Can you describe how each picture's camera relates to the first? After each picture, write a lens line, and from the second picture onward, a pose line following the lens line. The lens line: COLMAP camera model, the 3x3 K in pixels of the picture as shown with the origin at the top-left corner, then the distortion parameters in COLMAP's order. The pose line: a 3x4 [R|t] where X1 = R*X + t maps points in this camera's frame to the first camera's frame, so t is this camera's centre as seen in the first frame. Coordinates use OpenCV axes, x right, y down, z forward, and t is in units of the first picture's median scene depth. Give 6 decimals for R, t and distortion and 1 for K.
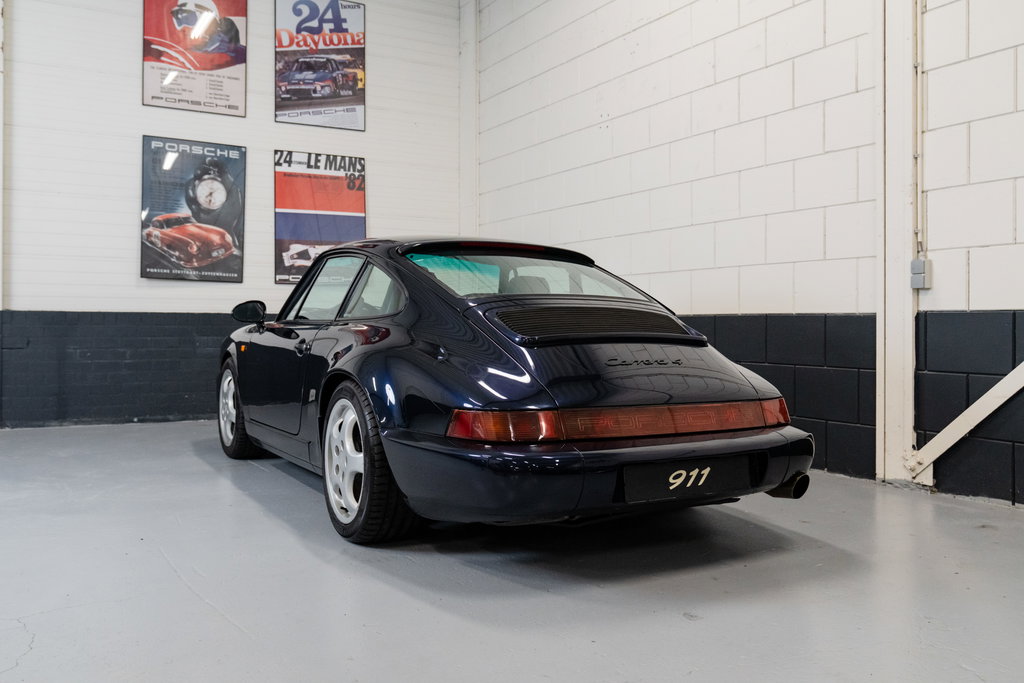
lens RADIAL K [[862.6, 0, 501.8], [0, 862.6, 325.5], [0, 0, 1]] dist [-0.010660, 0.013370]
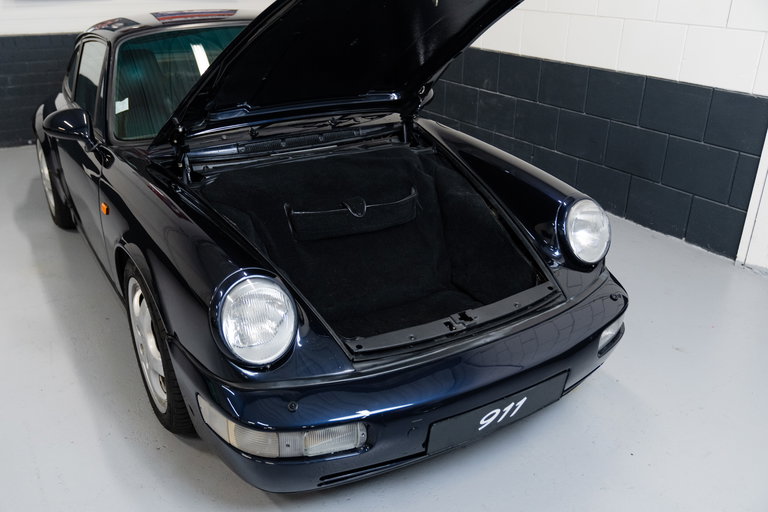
lens RADIAL K [[666.6, 0, 381.0], [0, 666.6, 257.8], [0, 0, 1]] dist [-0.001641, 0.003897]
pose [[0.999842, -0.005159, 0.016984, -0.003746], [-0.002172, 0.914080, 0.405527, -0.092469], [-0.017617, -0.405500, 0.913925, 0.169936]]
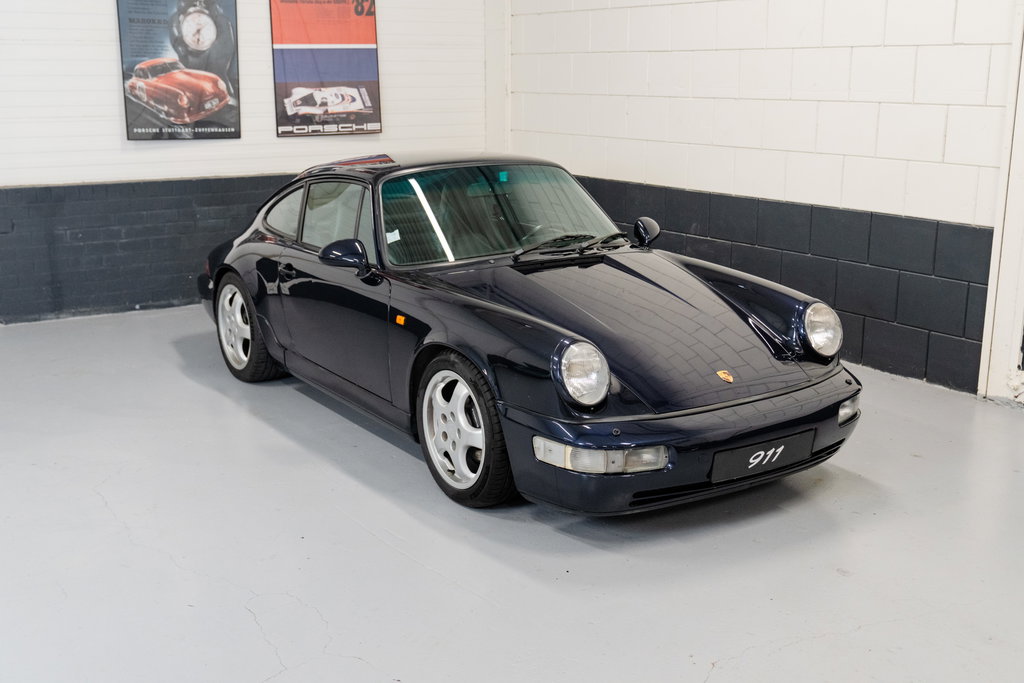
lens RADIAL K [[1147.8, 0, 498.6], [0, 1147.8, 355.0], [0, 0, 1]] dist [0.006750, 0.028781]
pose [[0.998599, -0.017849, 0.049818, -0.113710], [0.005353, 0.970642, 0.240468, -0.116853], [-0.052648, -0.239865, 0.969378, -0.154786]]
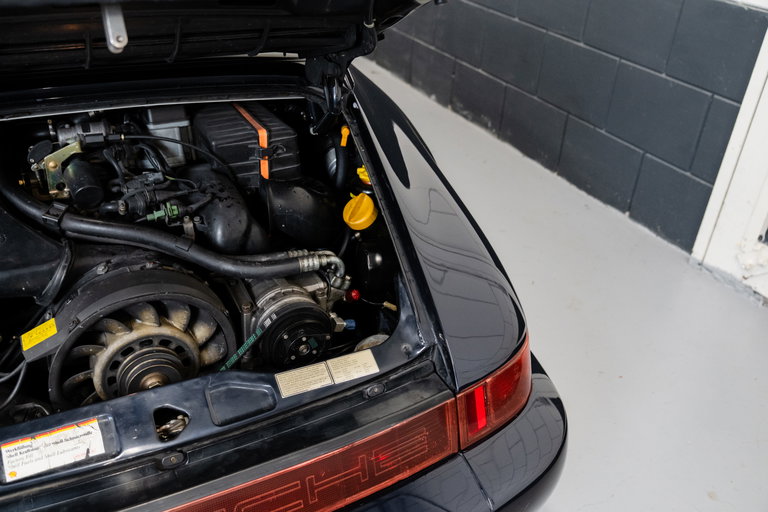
lens RADIAL K [[701.1, 0, 373.7], [0, 701.1, 254.3], [0, 0, 1]] dist [-0.010617, 0.006332]
pose [[0.998269, 0.058641, 0.004551, 0.107088], [-0.052506, 0.853620, 0.518242, -0.065327], [0.026506, -0.517584, 0.855222, 0.312053]]
